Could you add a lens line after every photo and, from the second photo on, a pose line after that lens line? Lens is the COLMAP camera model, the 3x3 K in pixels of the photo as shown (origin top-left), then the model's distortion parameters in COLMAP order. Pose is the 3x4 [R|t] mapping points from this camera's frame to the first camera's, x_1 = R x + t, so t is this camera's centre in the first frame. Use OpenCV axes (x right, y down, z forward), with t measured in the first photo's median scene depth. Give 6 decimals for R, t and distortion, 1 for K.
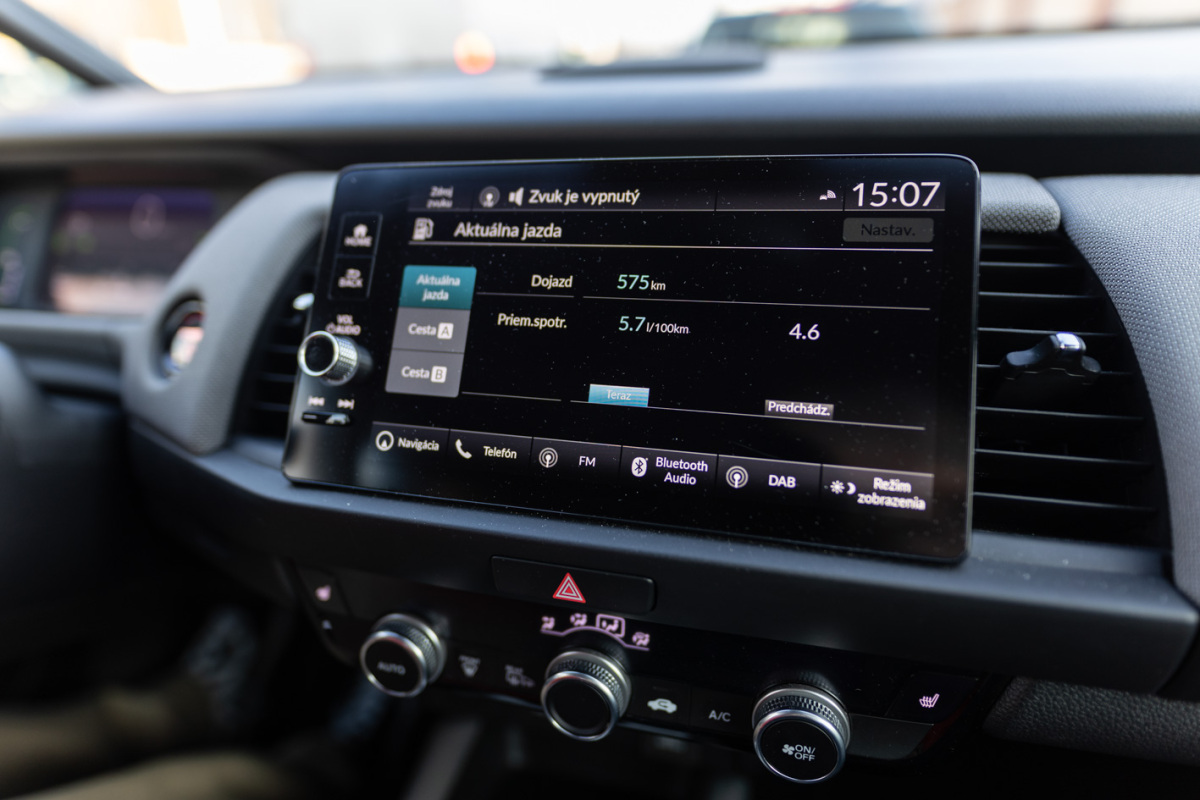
lens RADIAL K [[677.6, 0, 607.8], [0, 677.6, 394.5], [0, 0, 1]] dist [0.003627, -0.001137]
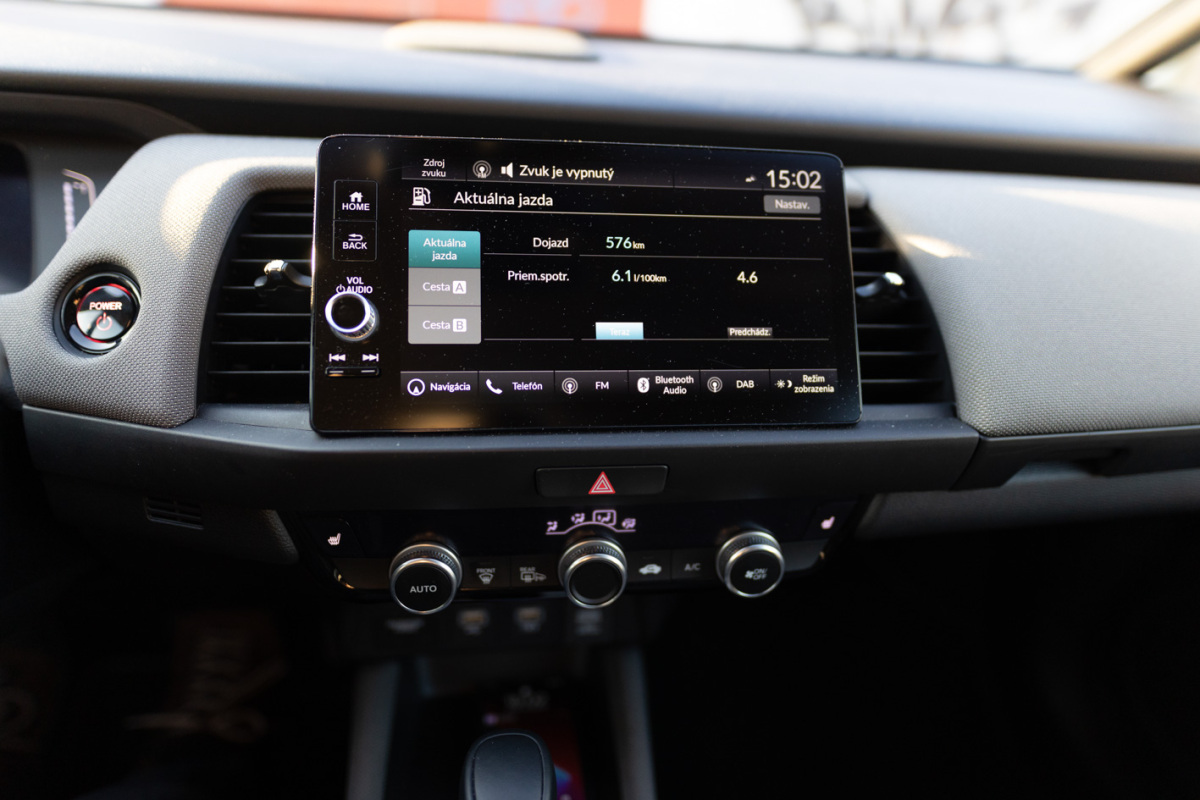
lens RADIAL K [[677.6, 0, 589.3], [0, 677.6, 397.4], [0, 0, 1]] dist [0.003627, -0.001137]
pose [[0.918828, -0.094525, 0.383171, -0.512912], [0.074210, 0.994956, 0.067495, 0.031662], [-0.387618, -0.033582, 0.921208, -0.153722]]
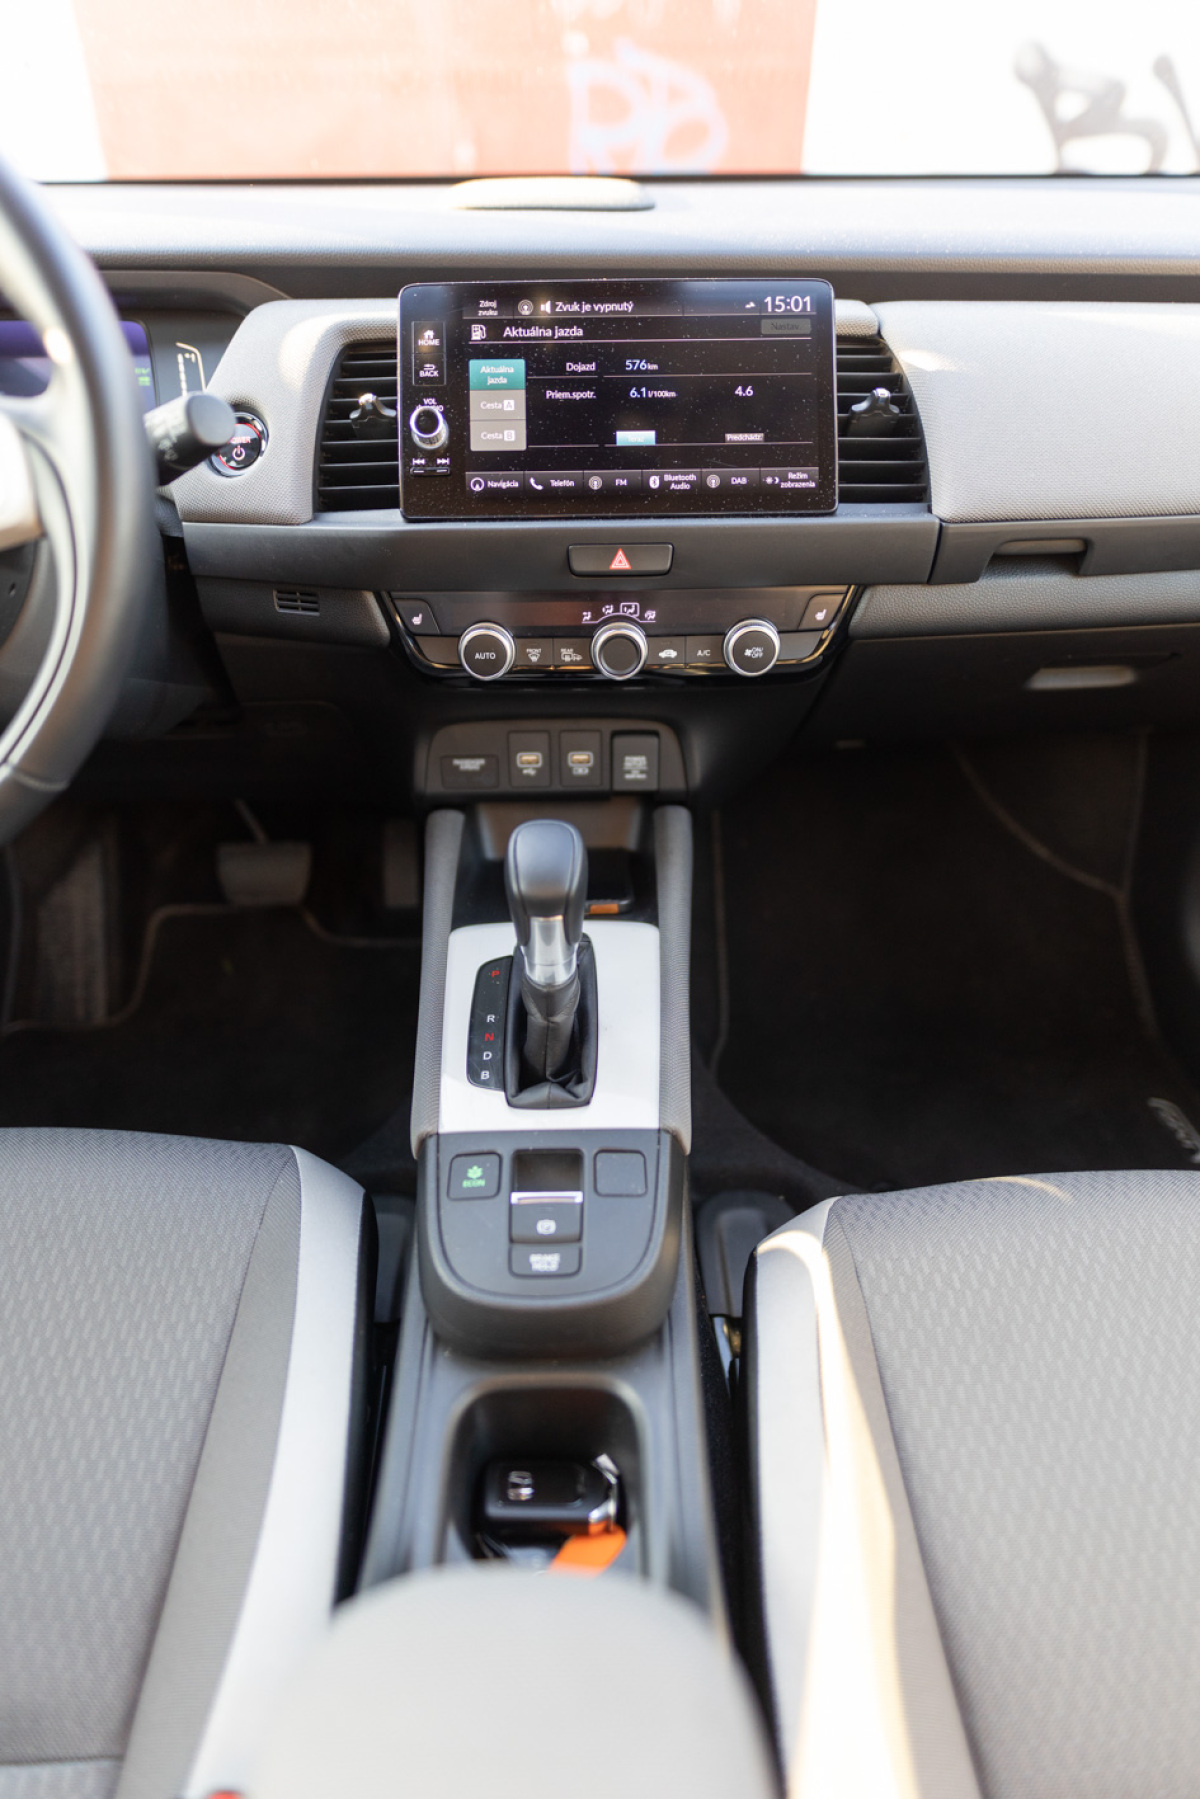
lens RADIAL K [[1015.9, 0, 596.8], [0, 1015.9, 878.1], [0, 0, 1]] dist [0.003627, -0.001137]
pose [[0.958911, -0.128095, 0.253142, -0.771557], [0.086095, 0.981578, 0.170566, 0.570692], [-0.270328, -0.141763, 0.952274, -1.334015]]
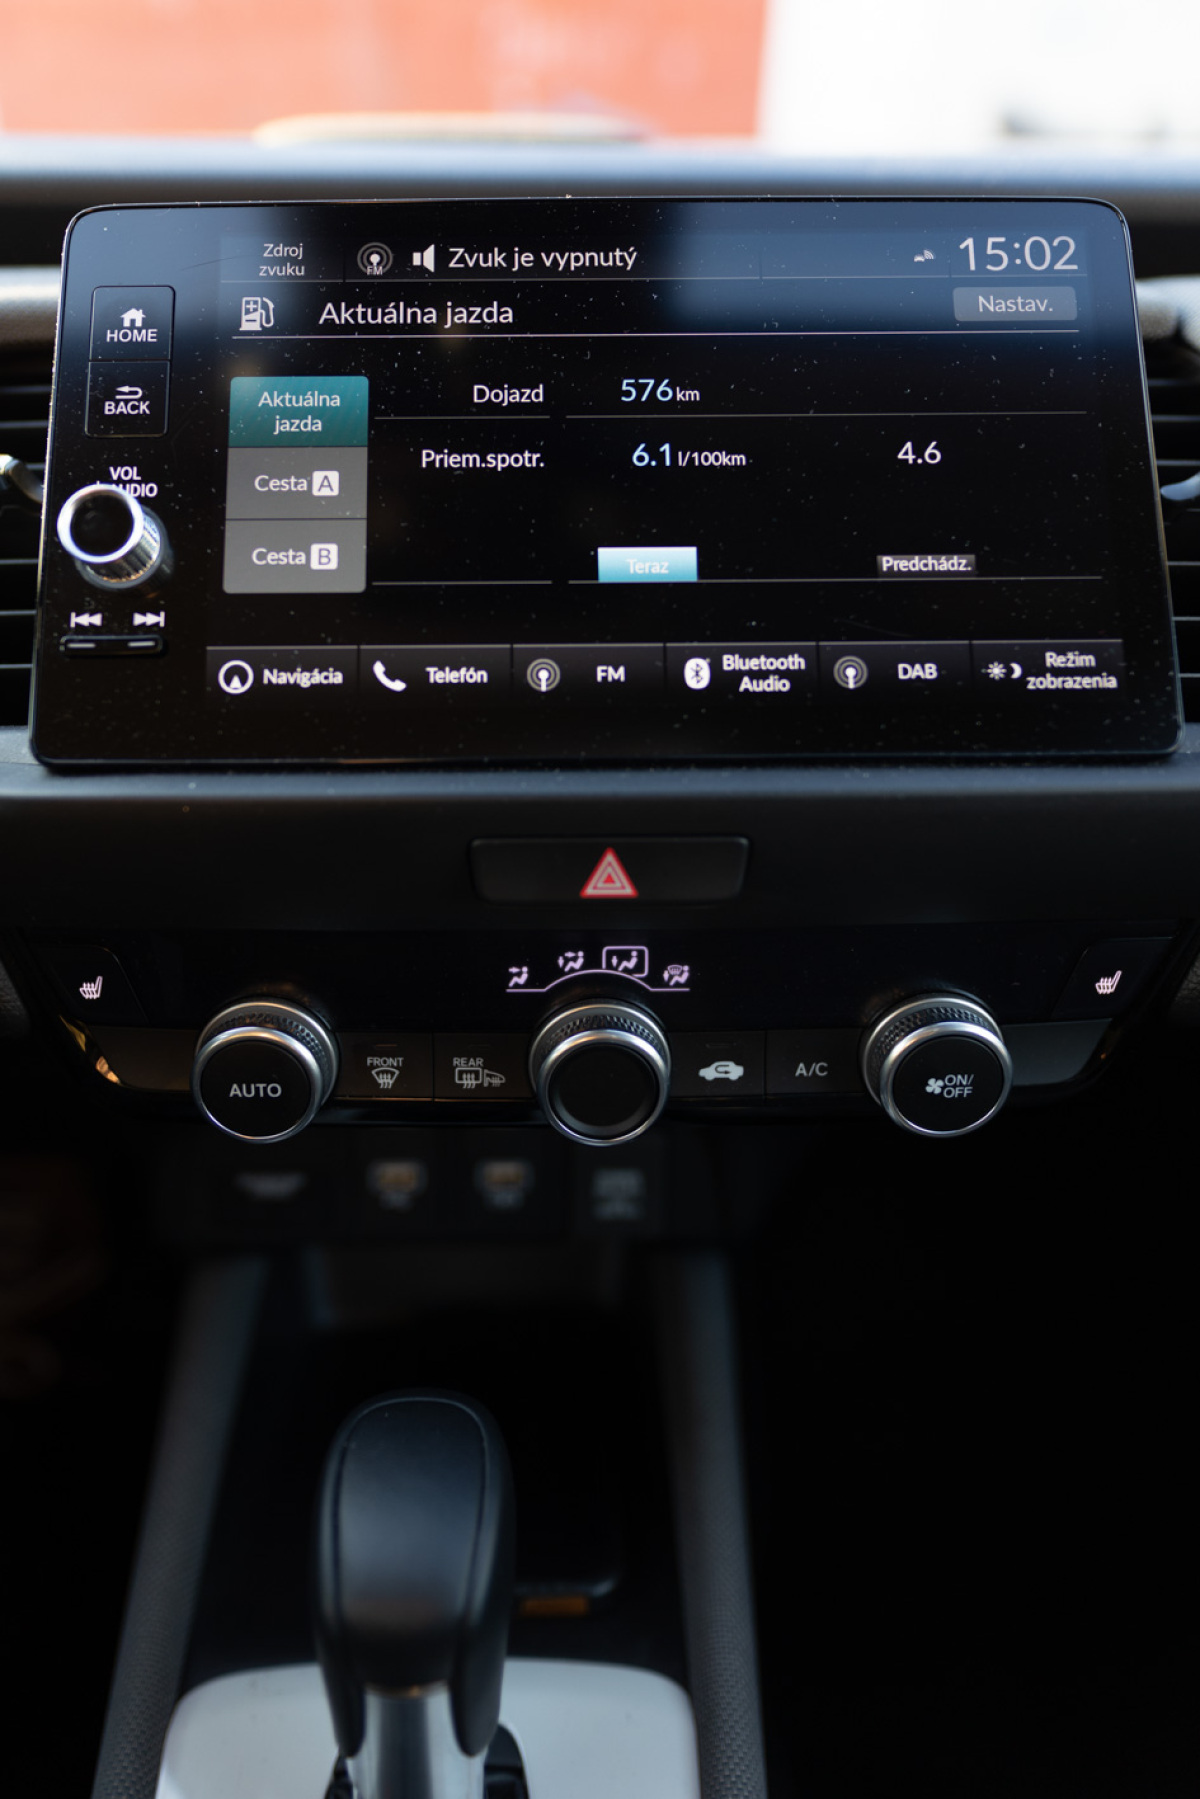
lens RADIAL K [[1132.6, 0, 522.8], [0, 1132.6, 790.8], [0, 0, 1]] dist [0.000038, 0.003534]
pose [[0.961001, -0.078920, 0.265043, -0.367727], [0.079607, 0.996793, 0.008167, 0.179608], [-0.264838, 0.013250, 0.964202, 0.027928]]
